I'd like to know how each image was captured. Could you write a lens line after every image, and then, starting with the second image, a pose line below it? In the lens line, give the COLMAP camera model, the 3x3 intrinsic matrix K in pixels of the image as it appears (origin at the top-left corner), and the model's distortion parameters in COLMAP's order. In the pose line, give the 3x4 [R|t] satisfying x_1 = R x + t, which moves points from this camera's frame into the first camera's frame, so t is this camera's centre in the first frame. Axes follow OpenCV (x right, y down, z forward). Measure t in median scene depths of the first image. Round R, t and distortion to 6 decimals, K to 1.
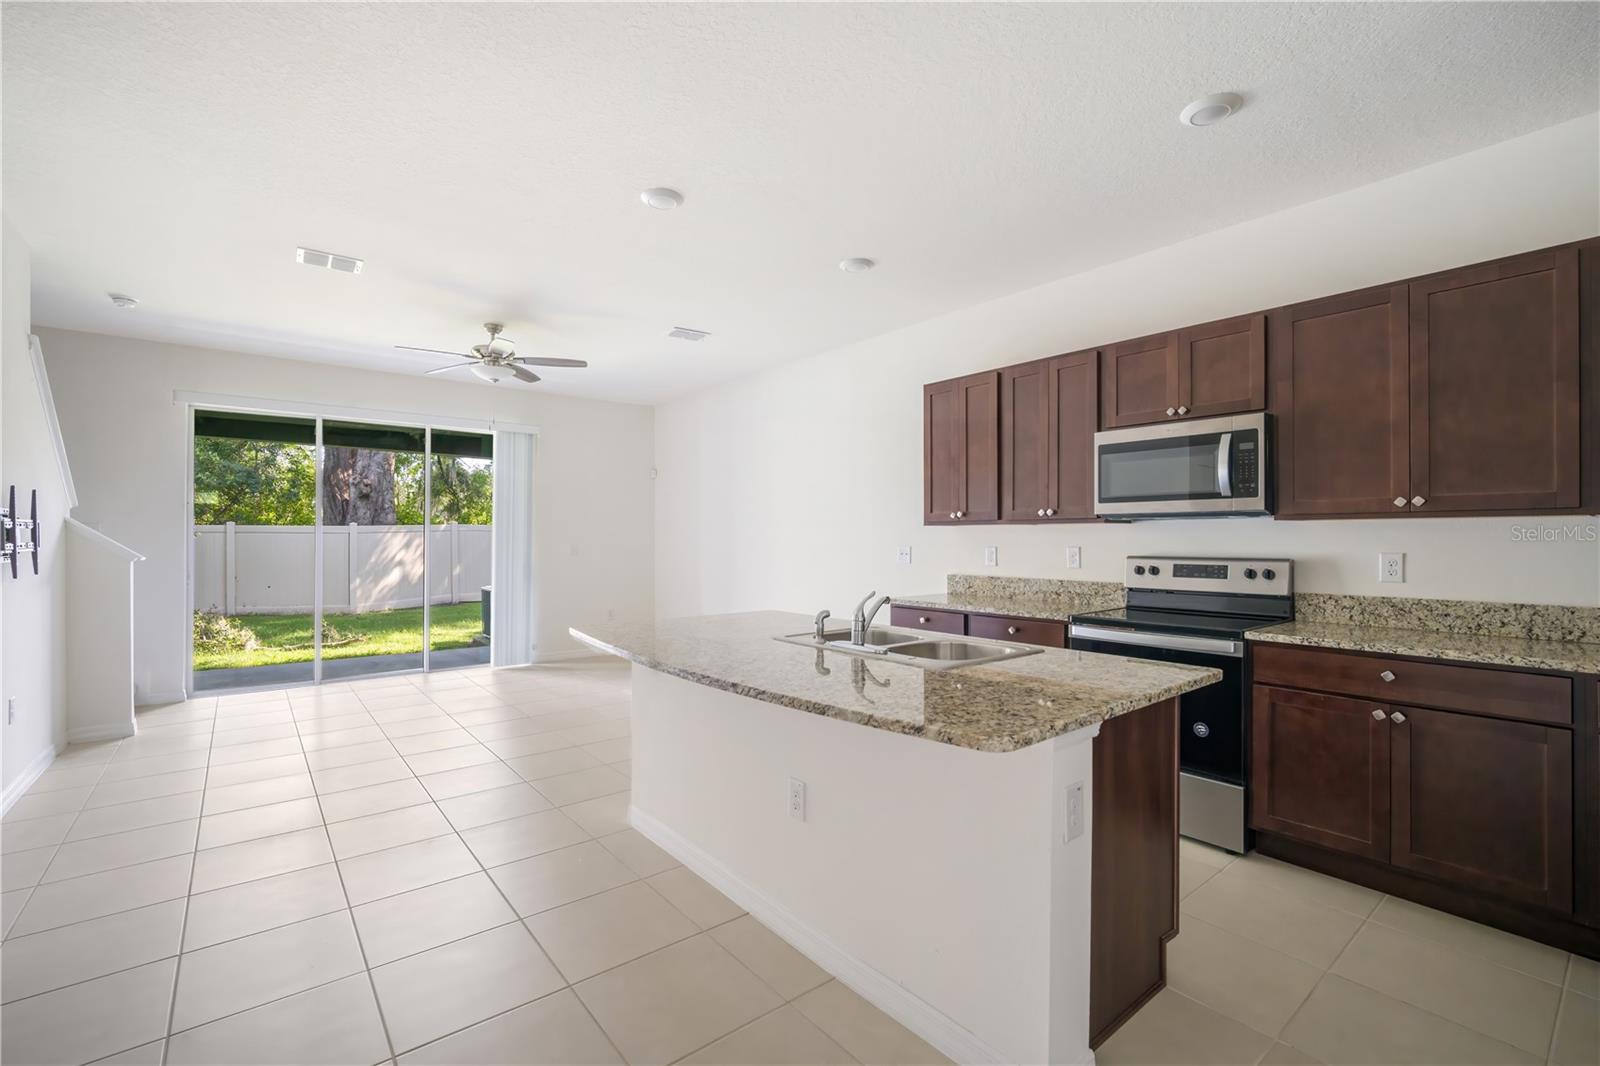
lens RADIAL K [[700.7, 0, 800.0], [0, 700.7, 533.0], [0, 0, 1]] dist [-0.001908, -0.000110]
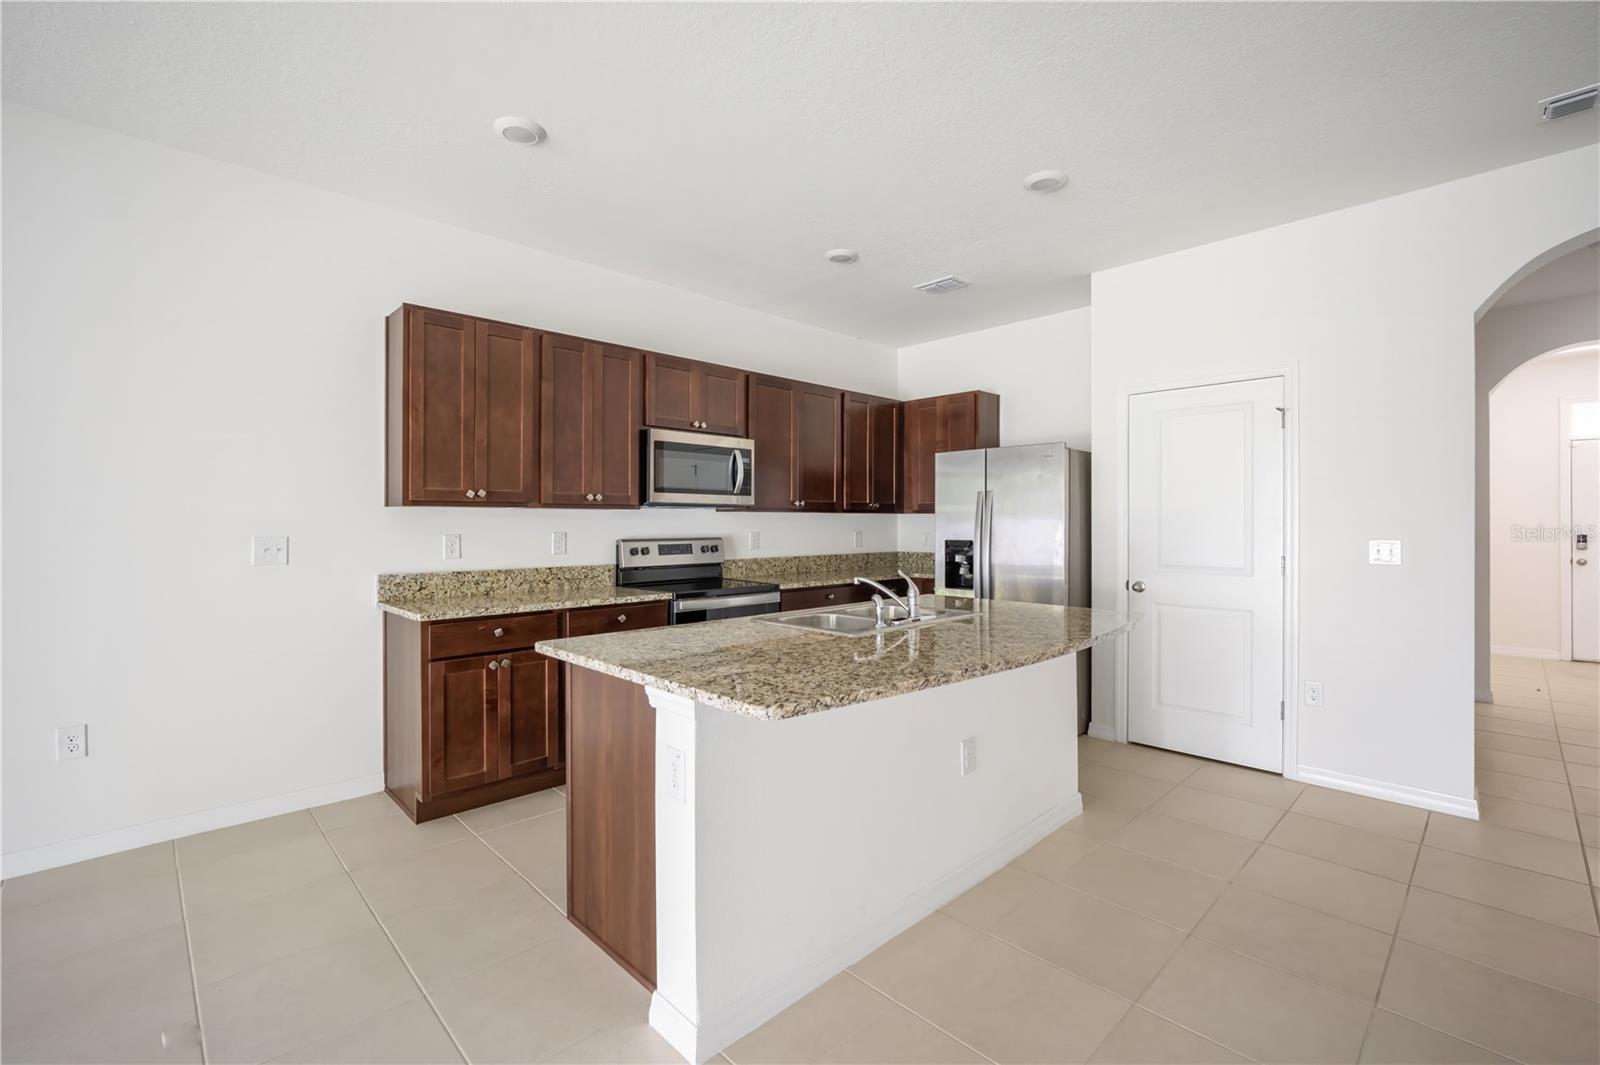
lens RADIAL K [[700.7, 0, 800.0], [0, 700.7, 532.5], [0, 0, 1]] dist [-0.001908, -0.000110]
pose [[-0.087469, -0.014522, 0.996061, -0.699226], [-0.008726, 0.999867, 0.013811, 0.004043], [-0.996129, -0.007483, -0.087584, 0.854611]]
